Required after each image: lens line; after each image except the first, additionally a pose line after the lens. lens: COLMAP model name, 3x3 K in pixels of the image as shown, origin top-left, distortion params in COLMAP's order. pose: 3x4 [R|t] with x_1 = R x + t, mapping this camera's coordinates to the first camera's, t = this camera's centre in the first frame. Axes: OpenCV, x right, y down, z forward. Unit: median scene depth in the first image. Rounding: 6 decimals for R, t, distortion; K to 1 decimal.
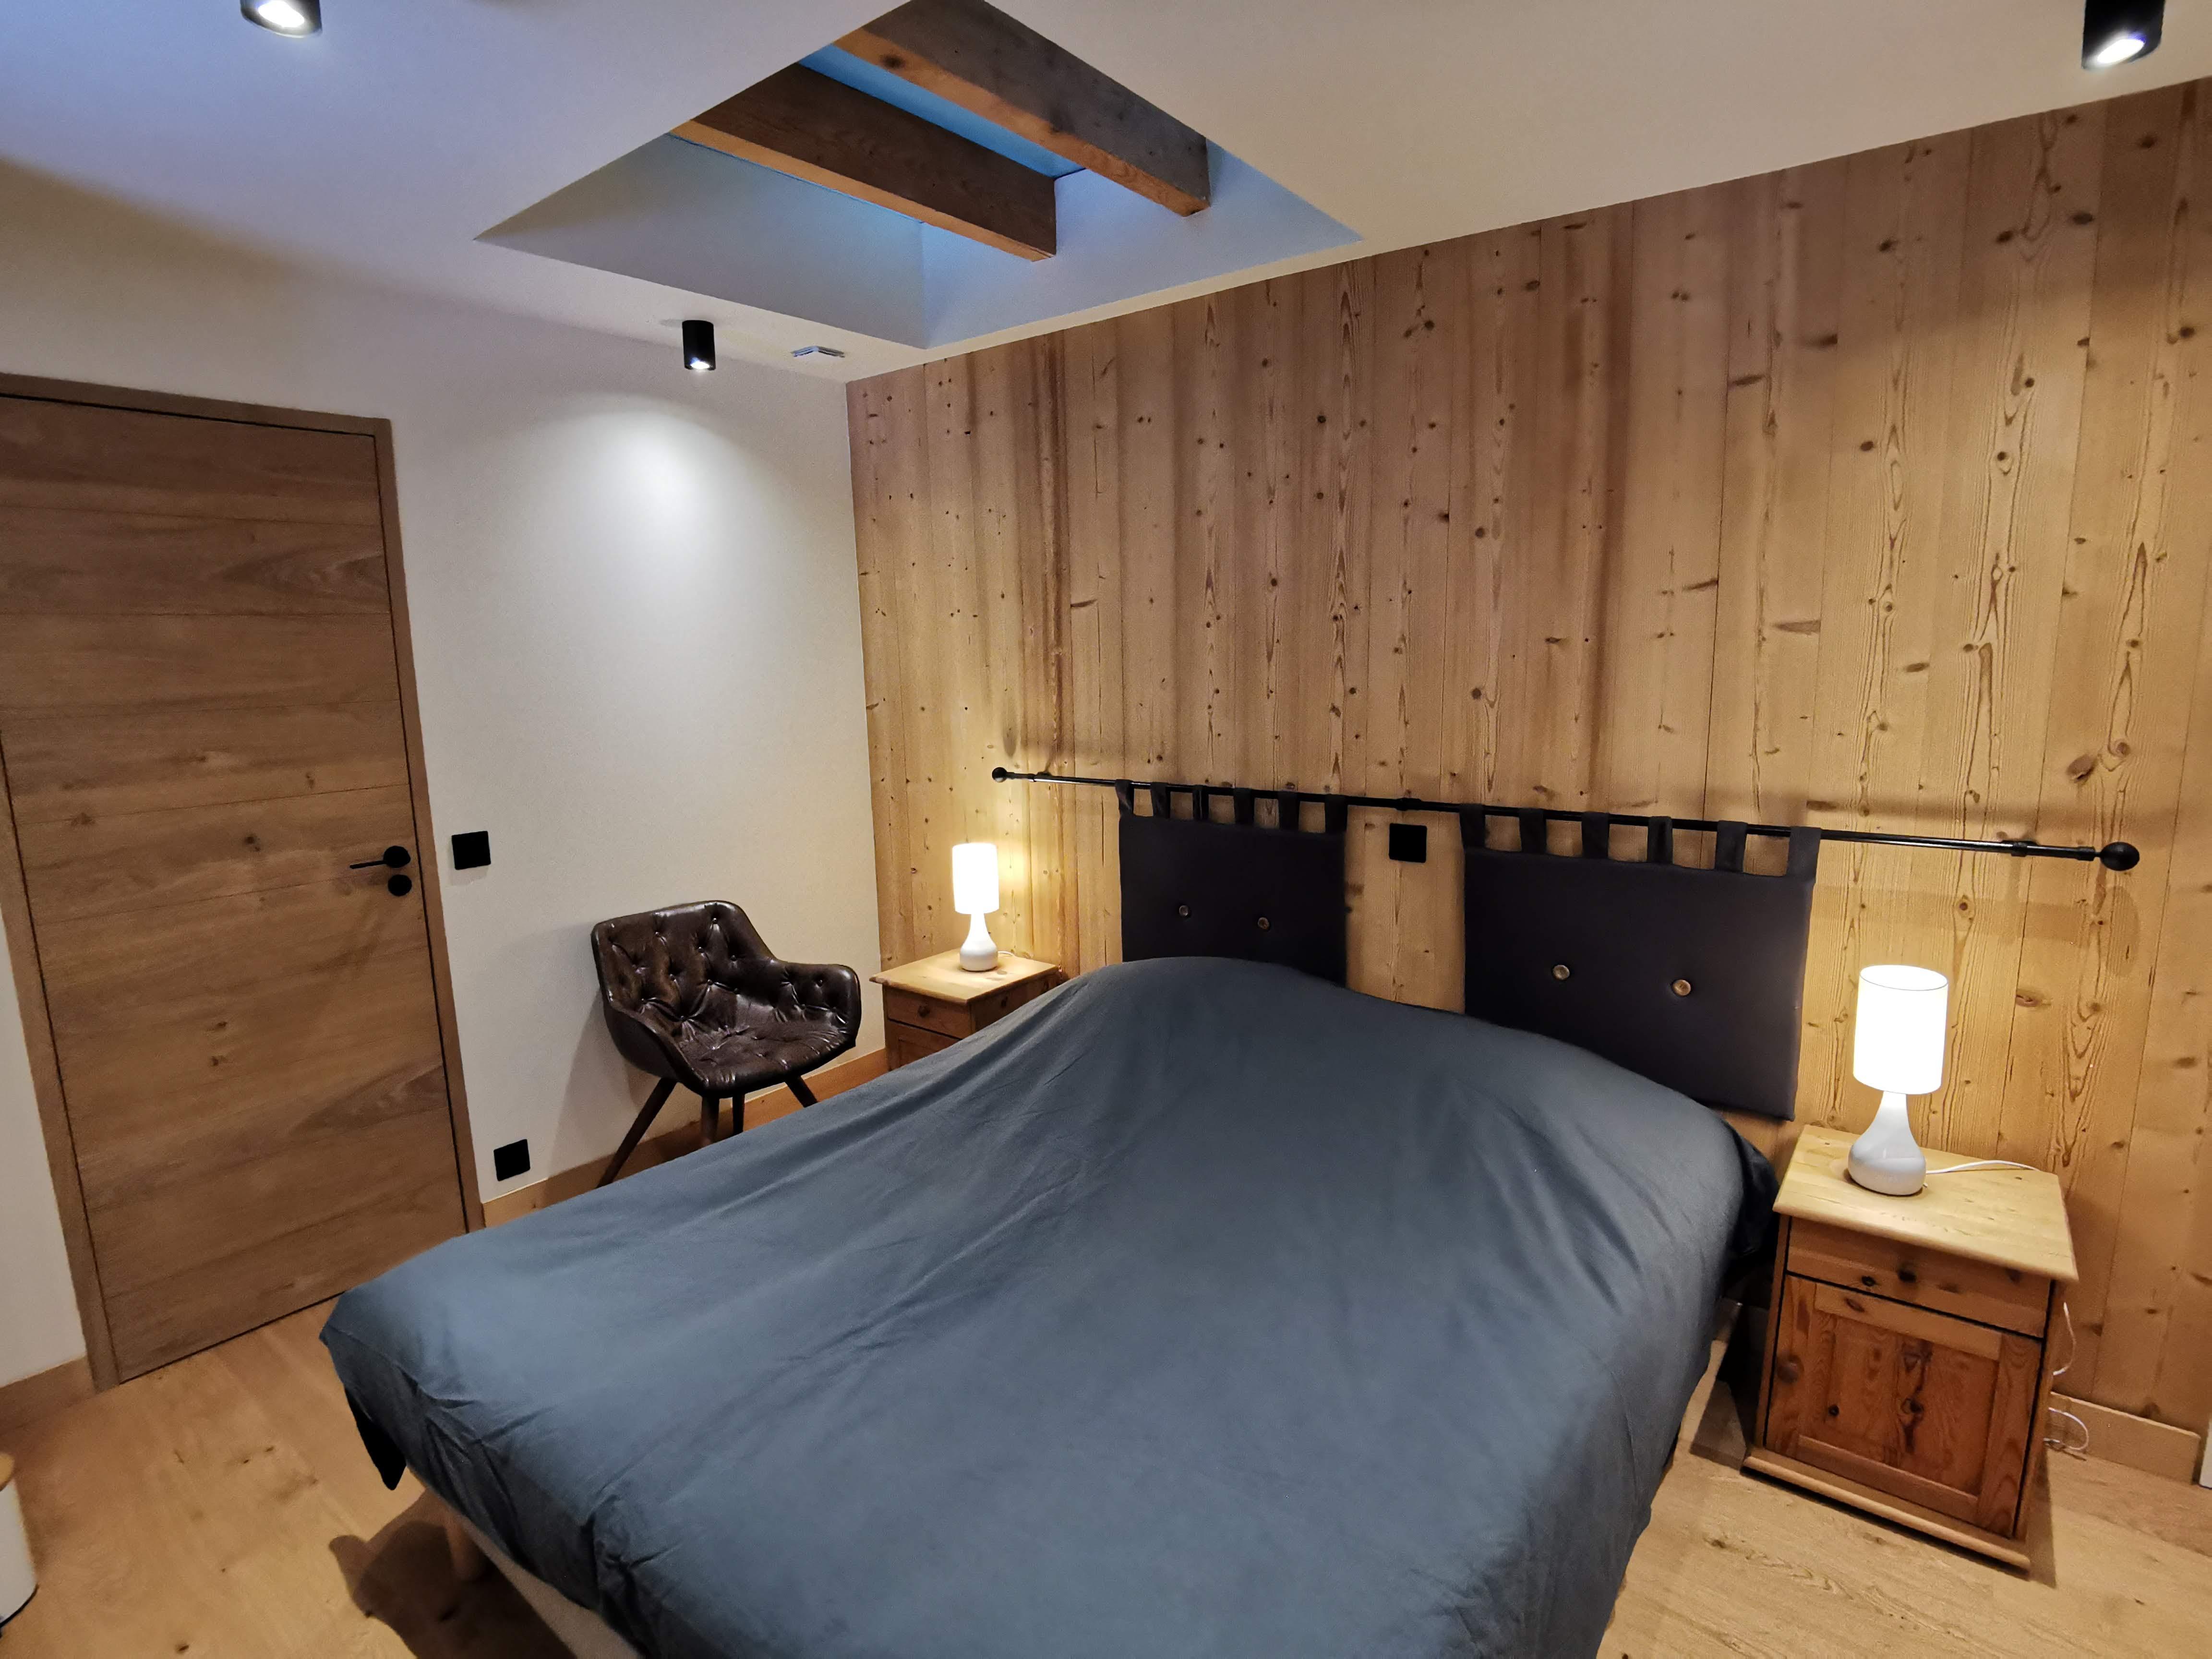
lens RADIAL K [[1109.2, 0, 1106.0], [0, 1109.2, 829.5], [0, 0, 1]] dist [-0.027695, 0.000028]
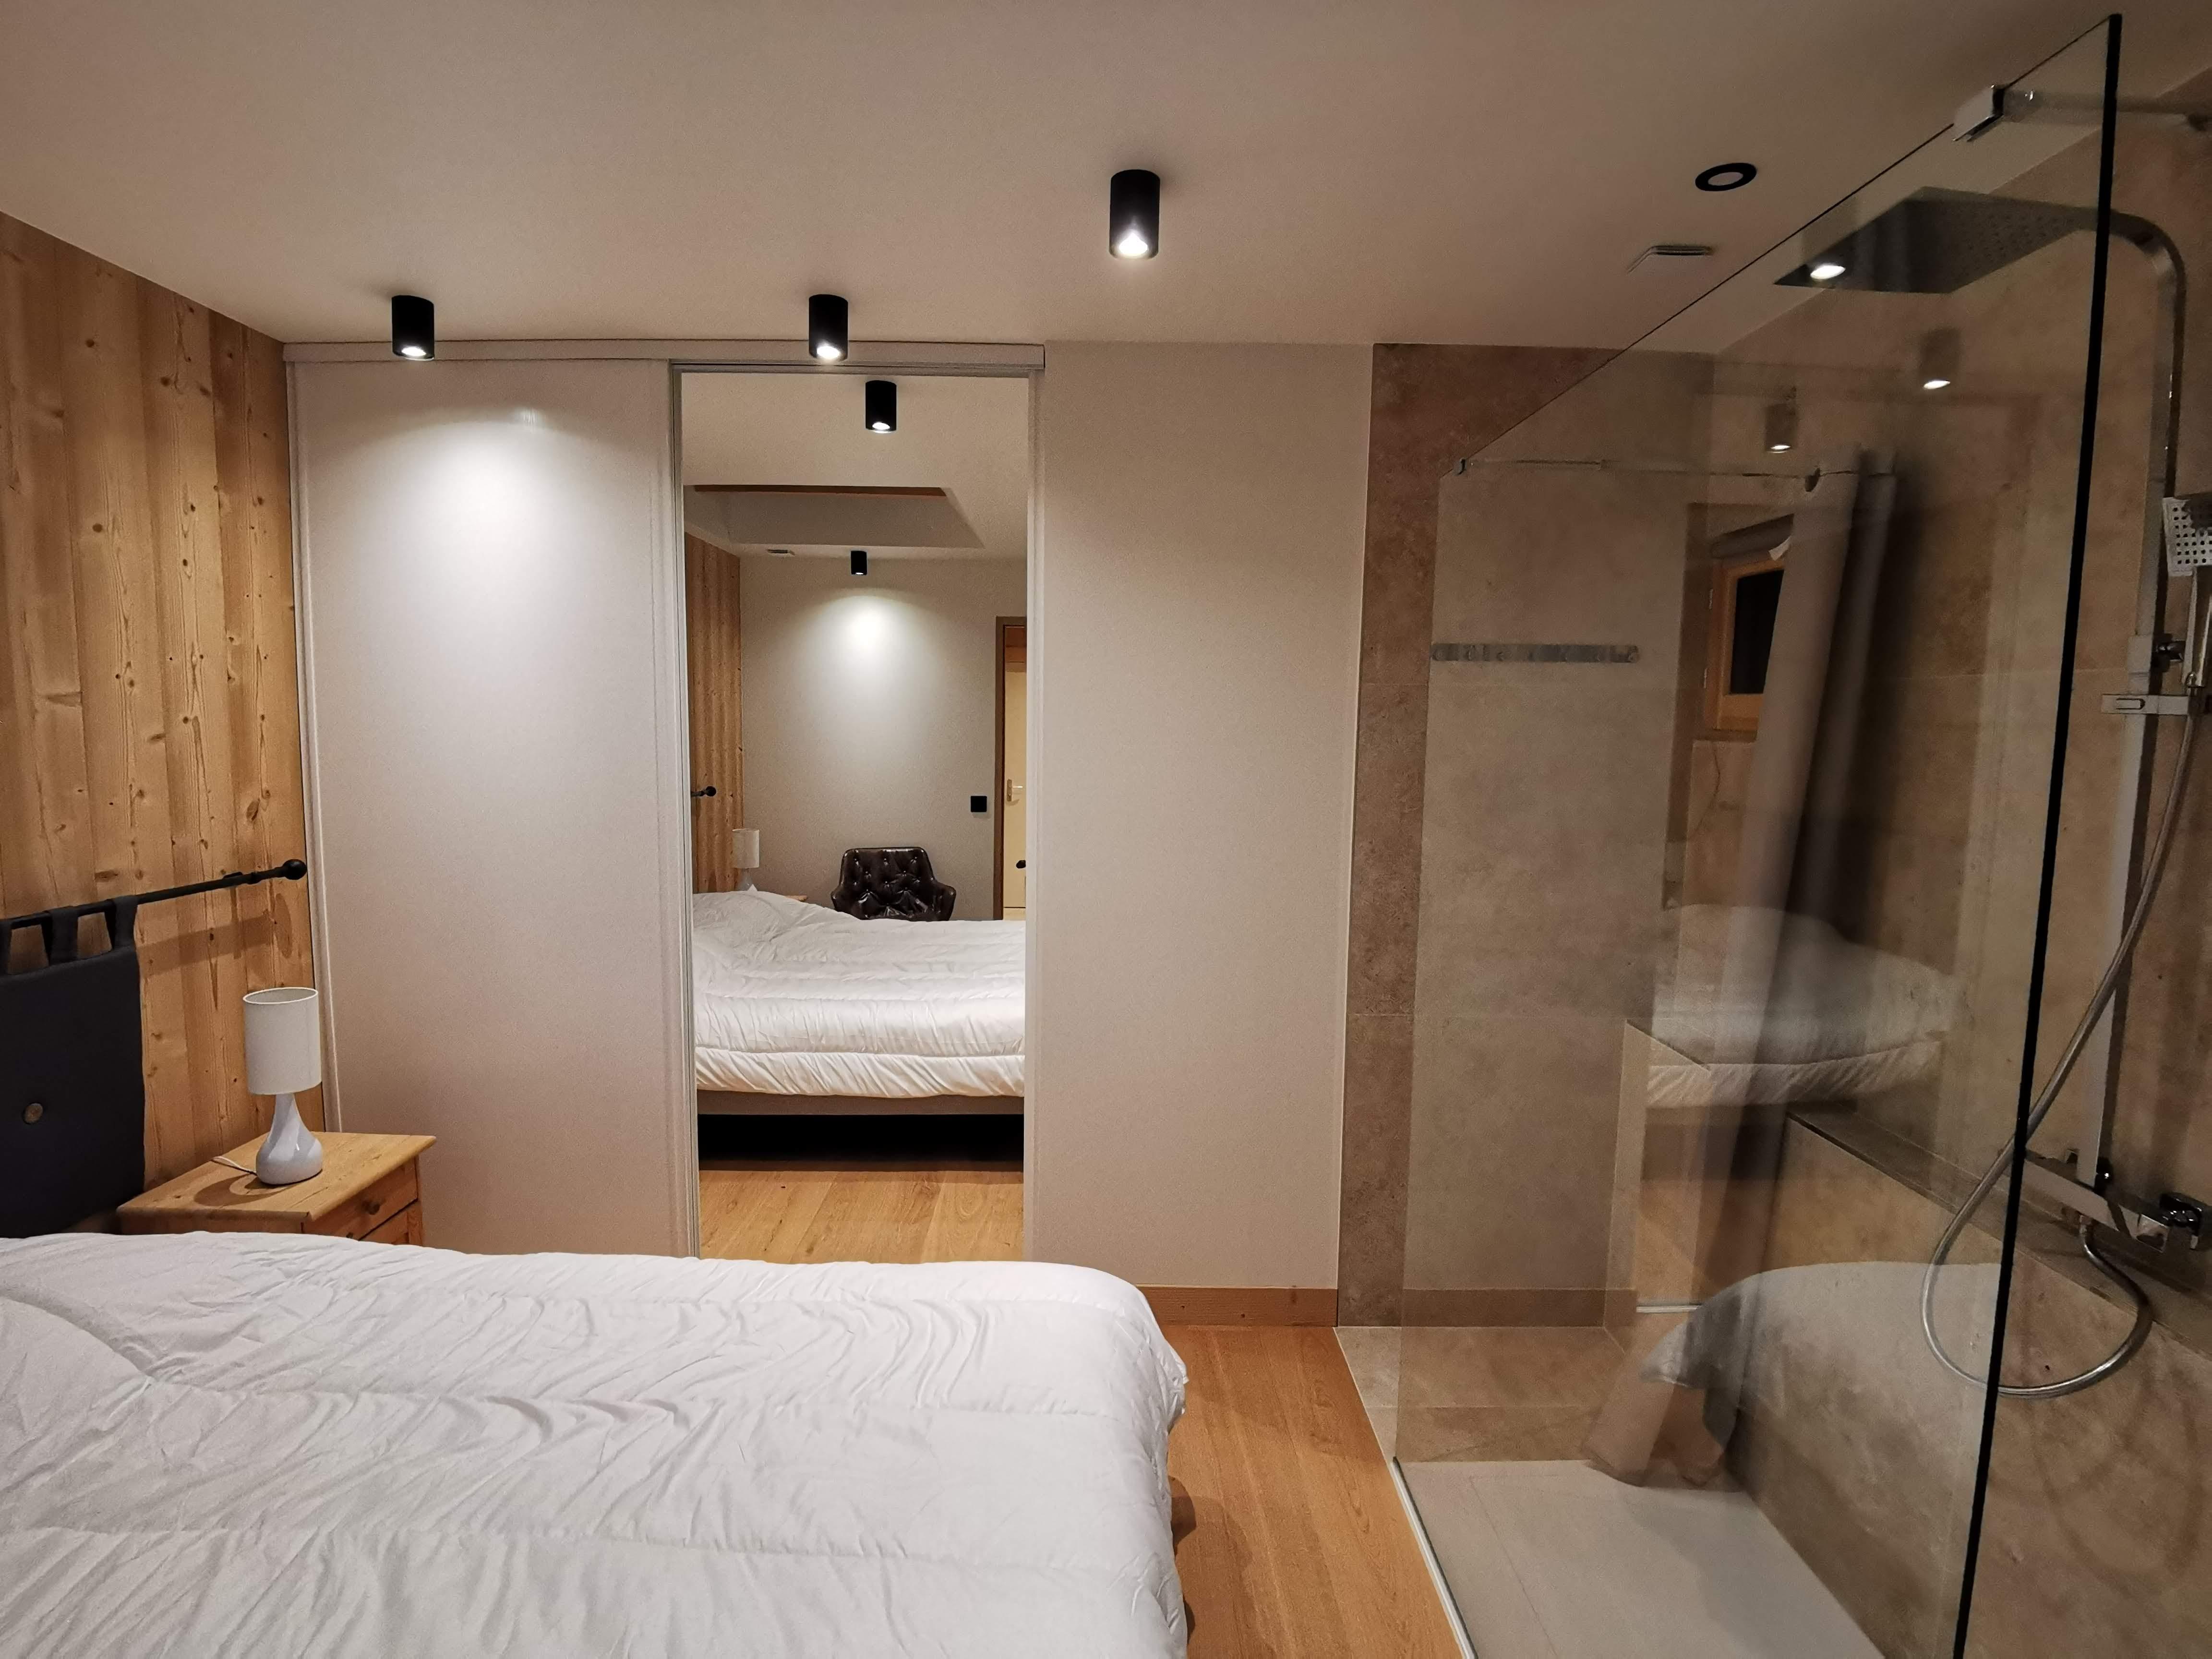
lens RADIAL K [[1109.2, 0, 1106.0], [0, 1109.2, 829.5], [0, 0, 1]] dist [-0.027695, 0.000028]
pose [[-0.616810, -0.070493, 0.783949, -0.739653], [0.127715, 0.973820, 0.188052, -0.143649], [-0.776682, 0.216115, -0.591659, 0.934886]]
